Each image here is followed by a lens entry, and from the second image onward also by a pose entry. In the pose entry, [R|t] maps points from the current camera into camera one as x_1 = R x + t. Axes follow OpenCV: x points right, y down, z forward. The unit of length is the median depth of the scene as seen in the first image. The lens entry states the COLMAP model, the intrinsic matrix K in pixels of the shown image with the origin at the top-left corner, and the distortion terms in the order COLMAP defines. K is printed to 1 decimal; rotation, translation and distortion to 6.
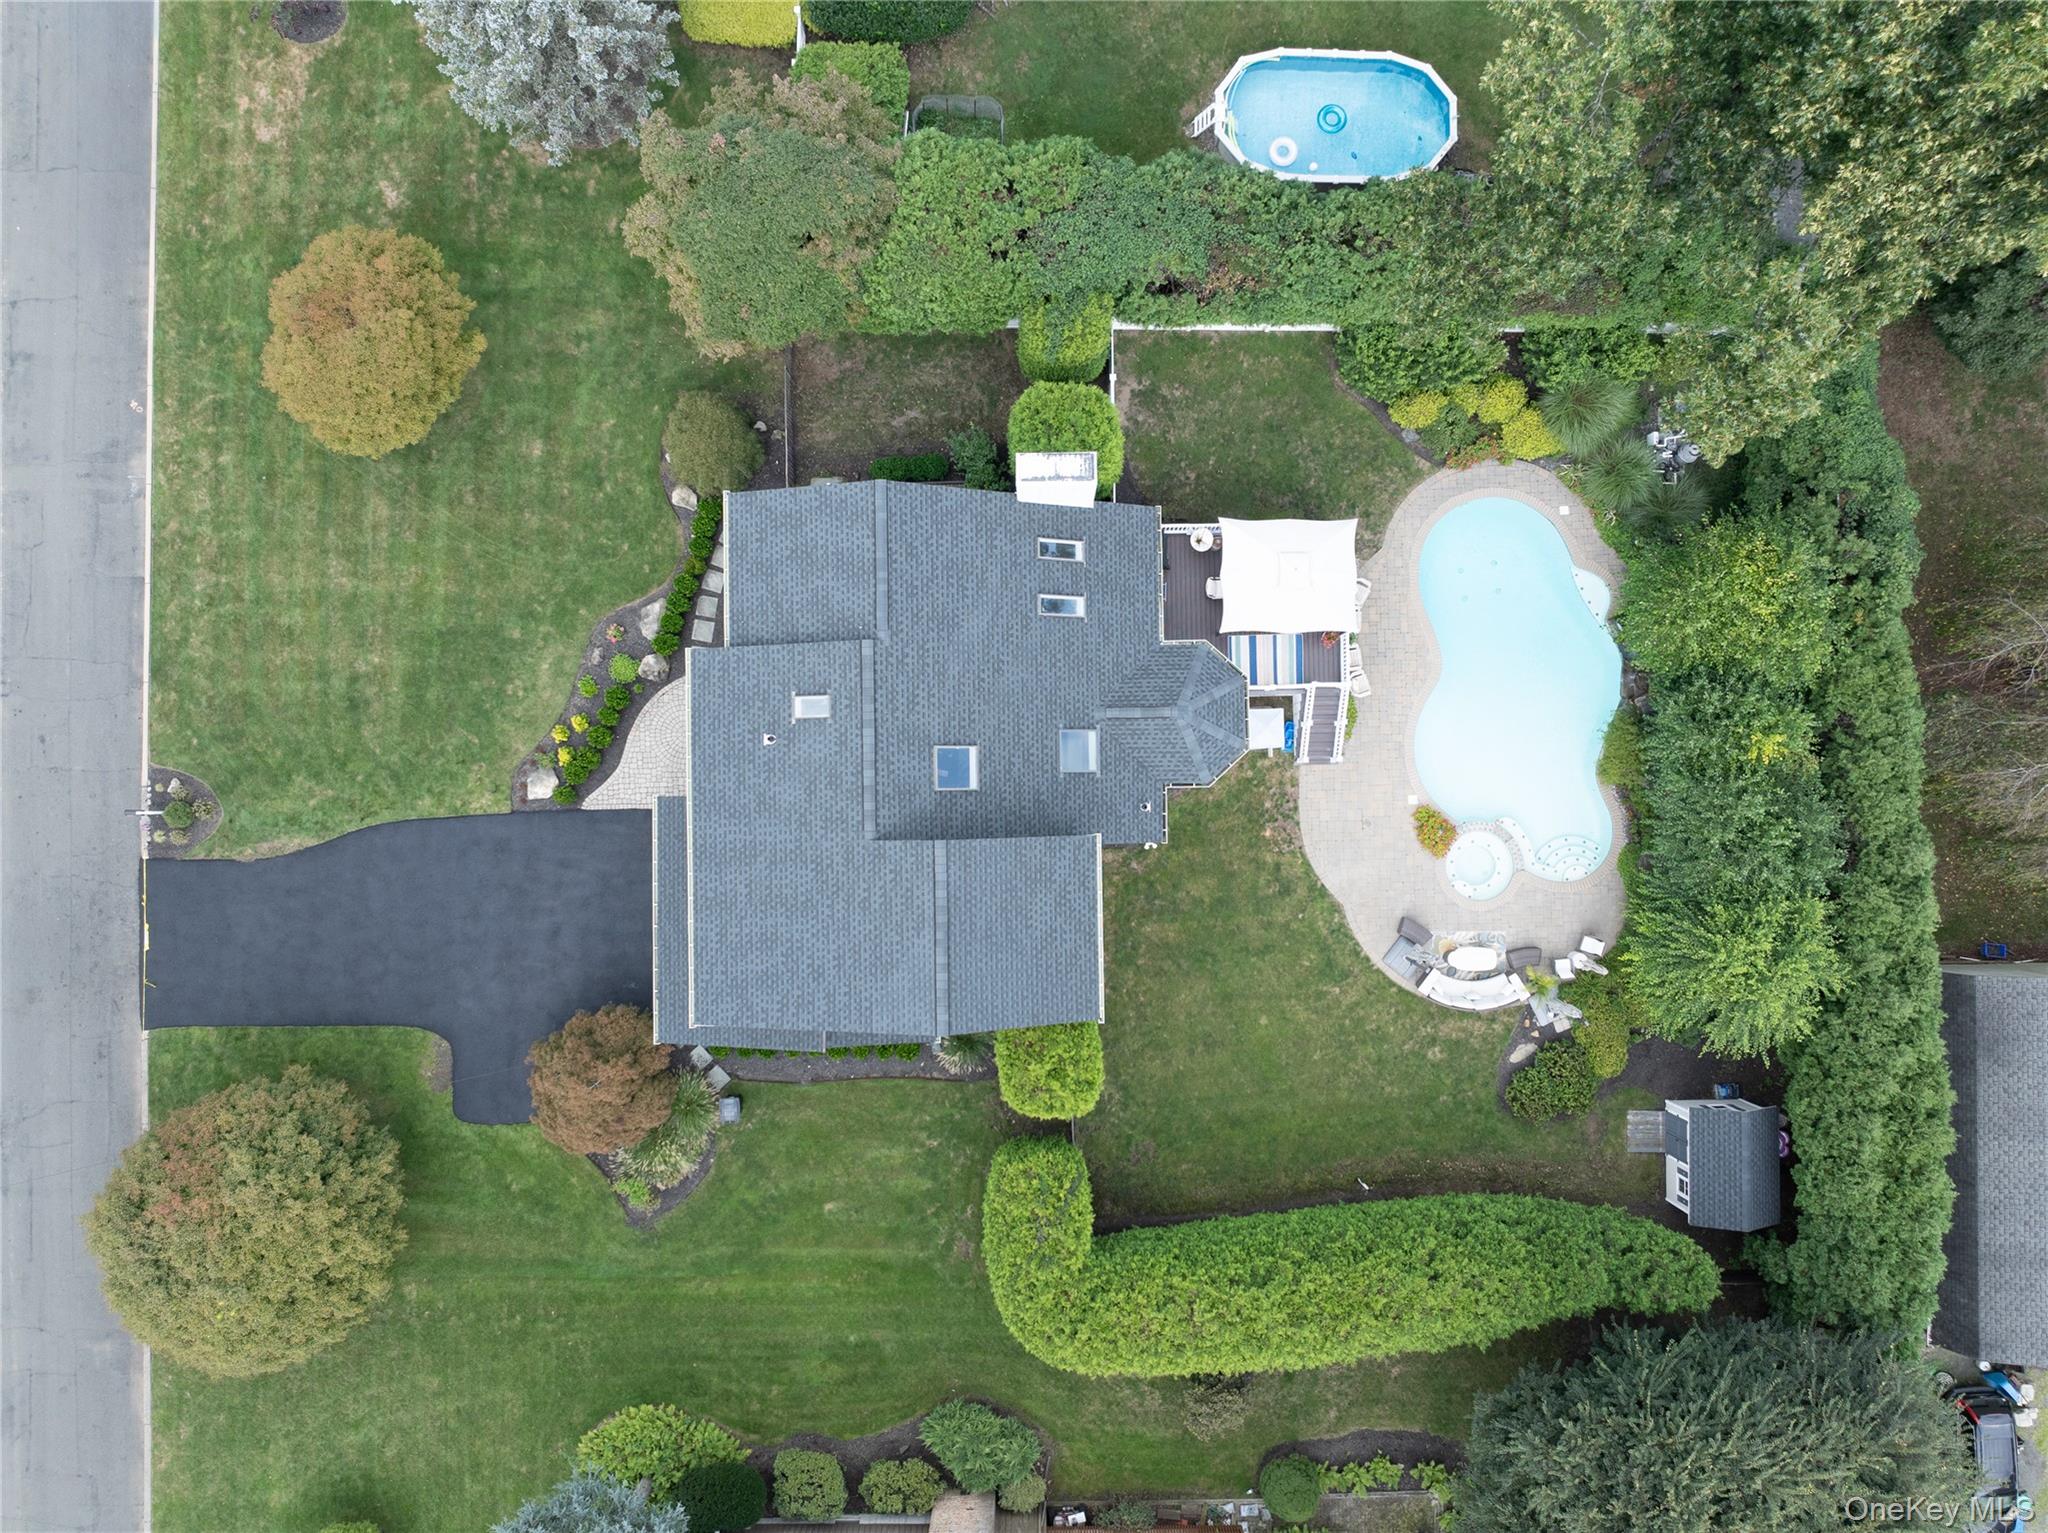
lens RADIAL K [[1472.3, 0, 1035.9], [0, 1472.3, 760.1], [0, 0, 1]] dist [-0.015087, -0.044658]
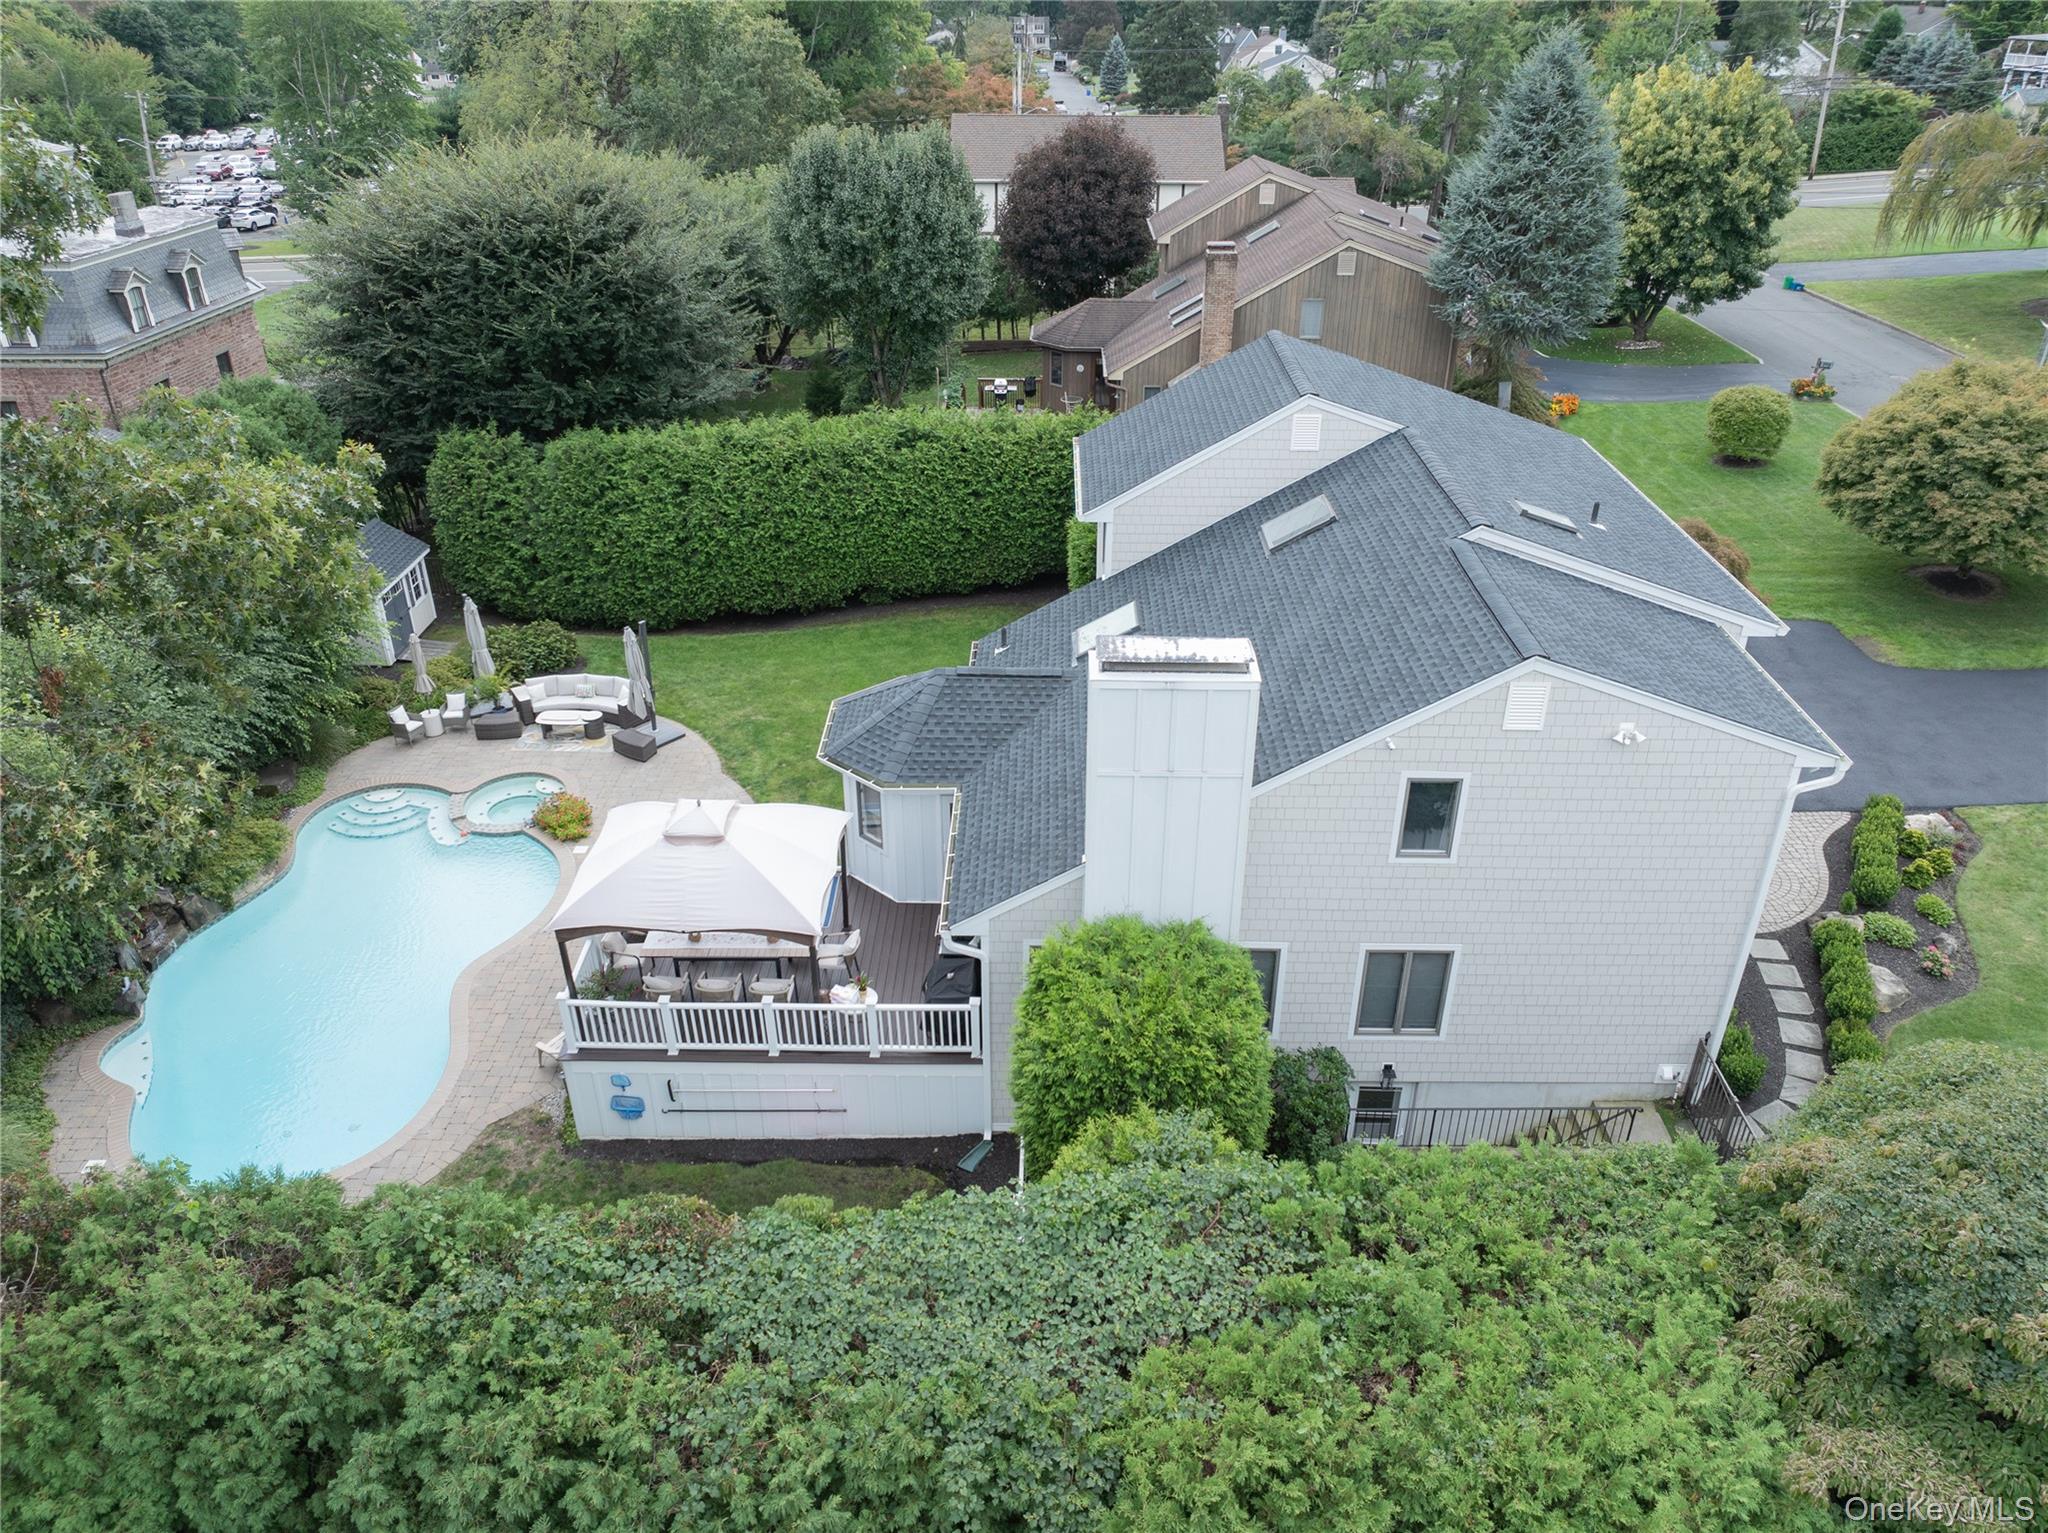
lens RADIAL K [[1440.4, 0, 1036.4], [0, 1440.4, 759.3], [0, 0, 1]] dist [-0.034168, -0.001610]
pose [[-0.999691, -0.013049, 0.021142, 0.040536], [0.024794, -0.469169, 0.882760, -0.517351], [-0.001600, 0.883012, 0.469348, 0.669262]]
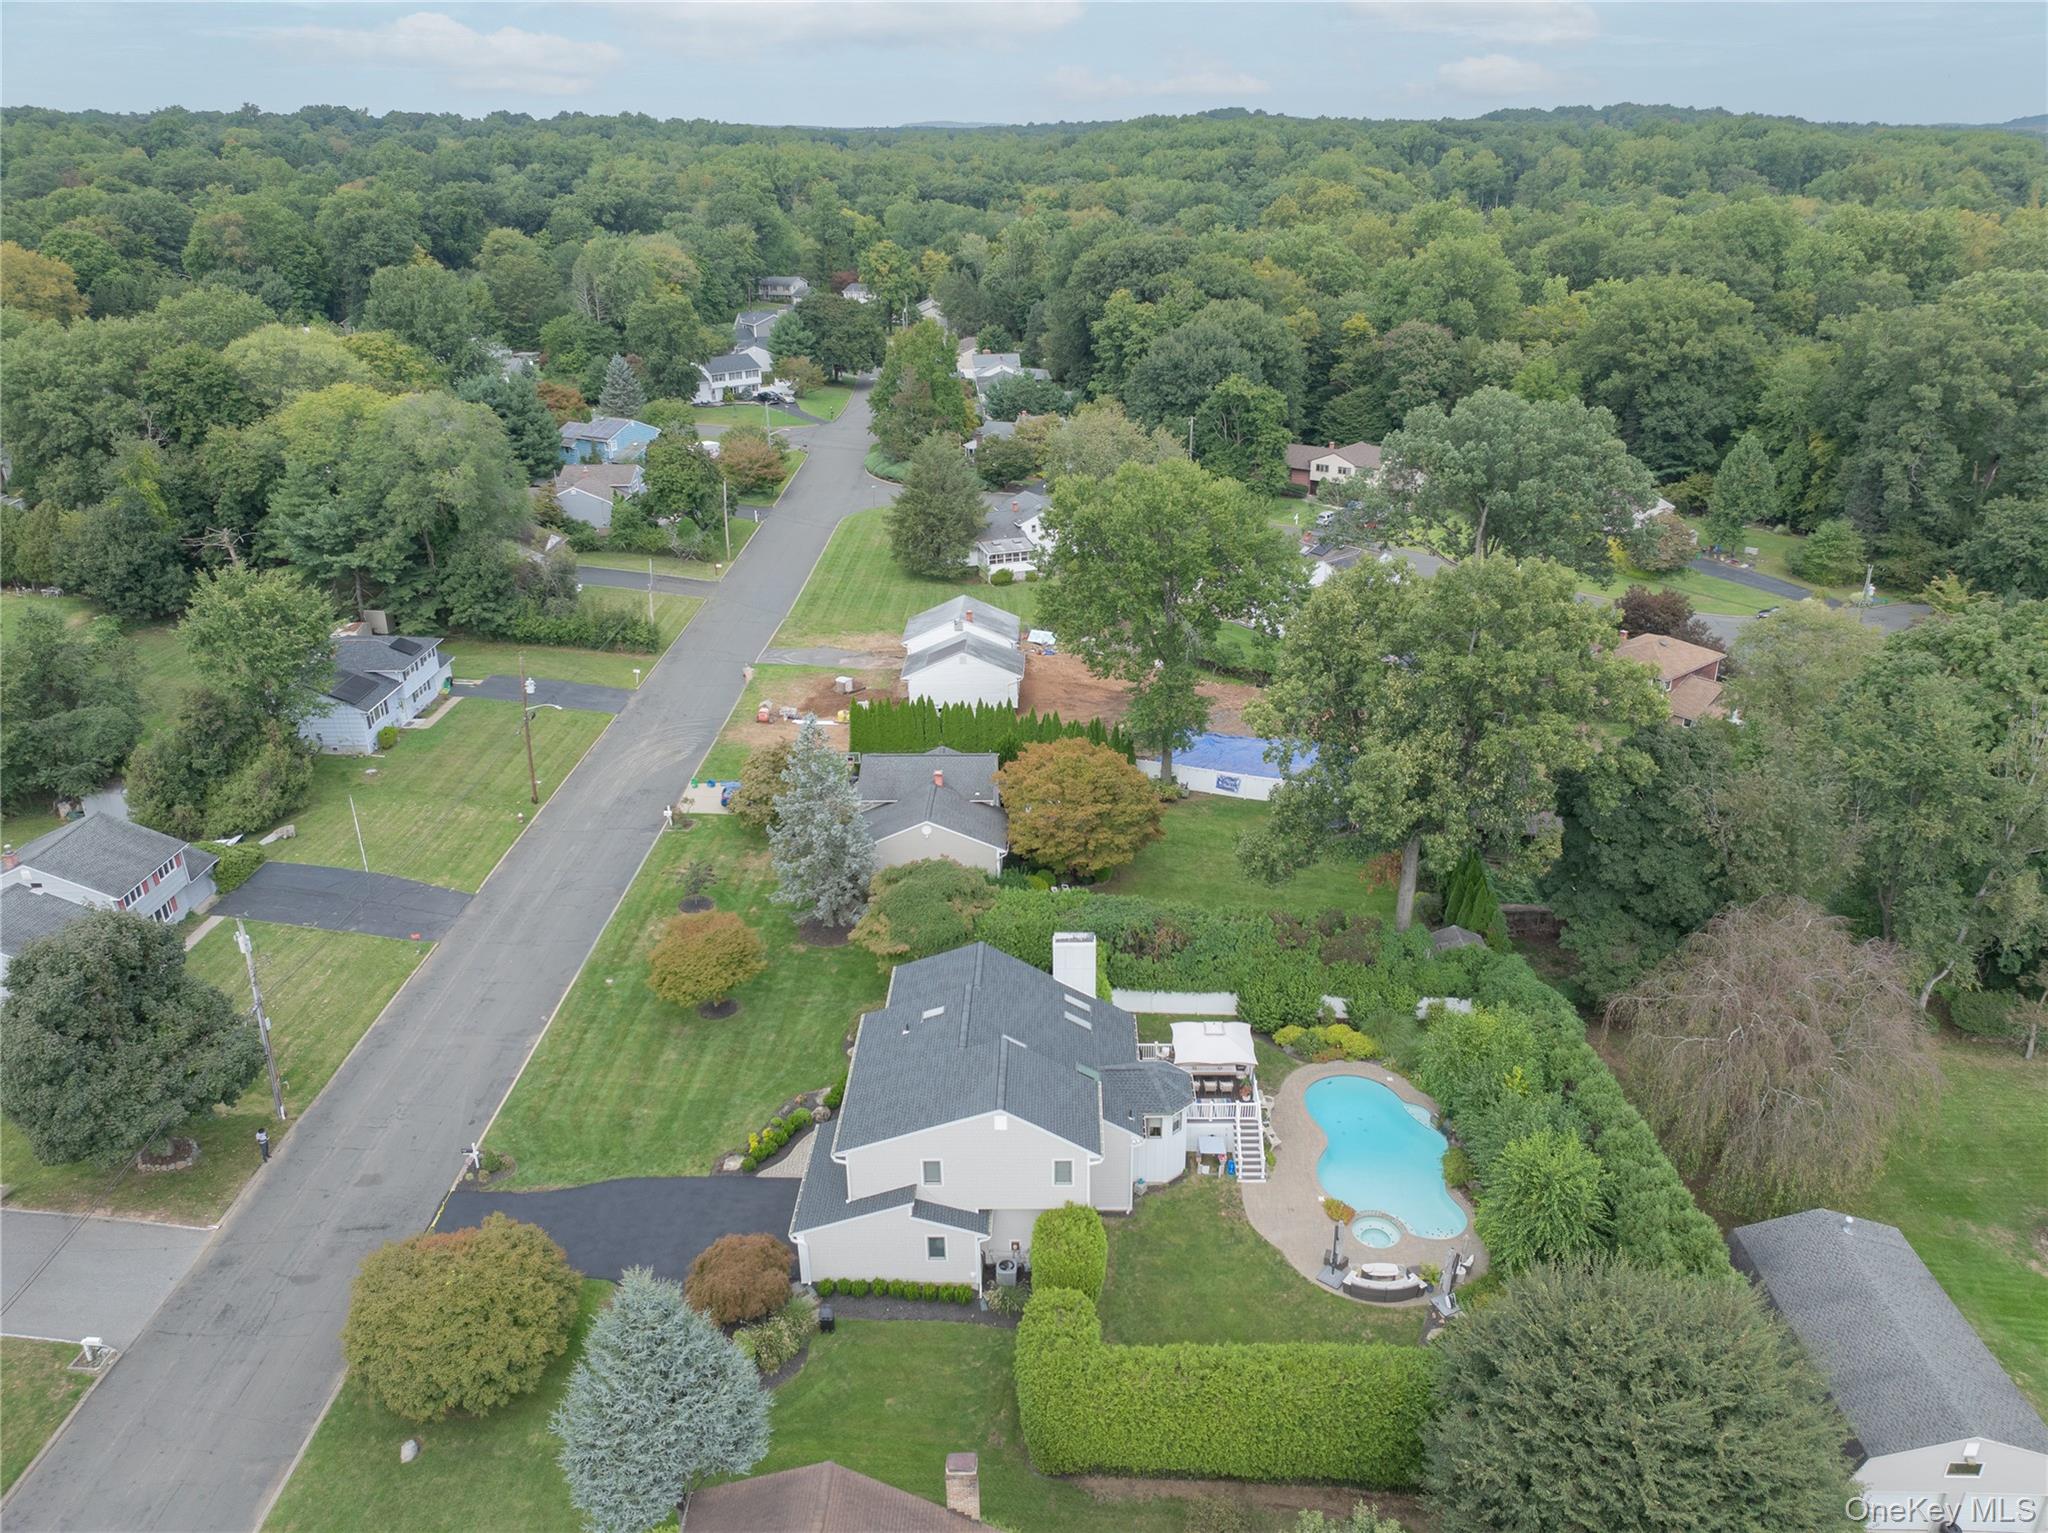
lens RADIAL K [[1440.4, 0, 1036.4], [0, 1440.4, 759.3], [0, 0, 1]] dist [-0.034168, -0.001610]
pose [[0.999506, 0.001736, -0.031395, 0.018972], [-0.029256, 0.417148, -0.908368, 1.149438], [0.011519, 0.908837, 0.416993, 0.012364]]
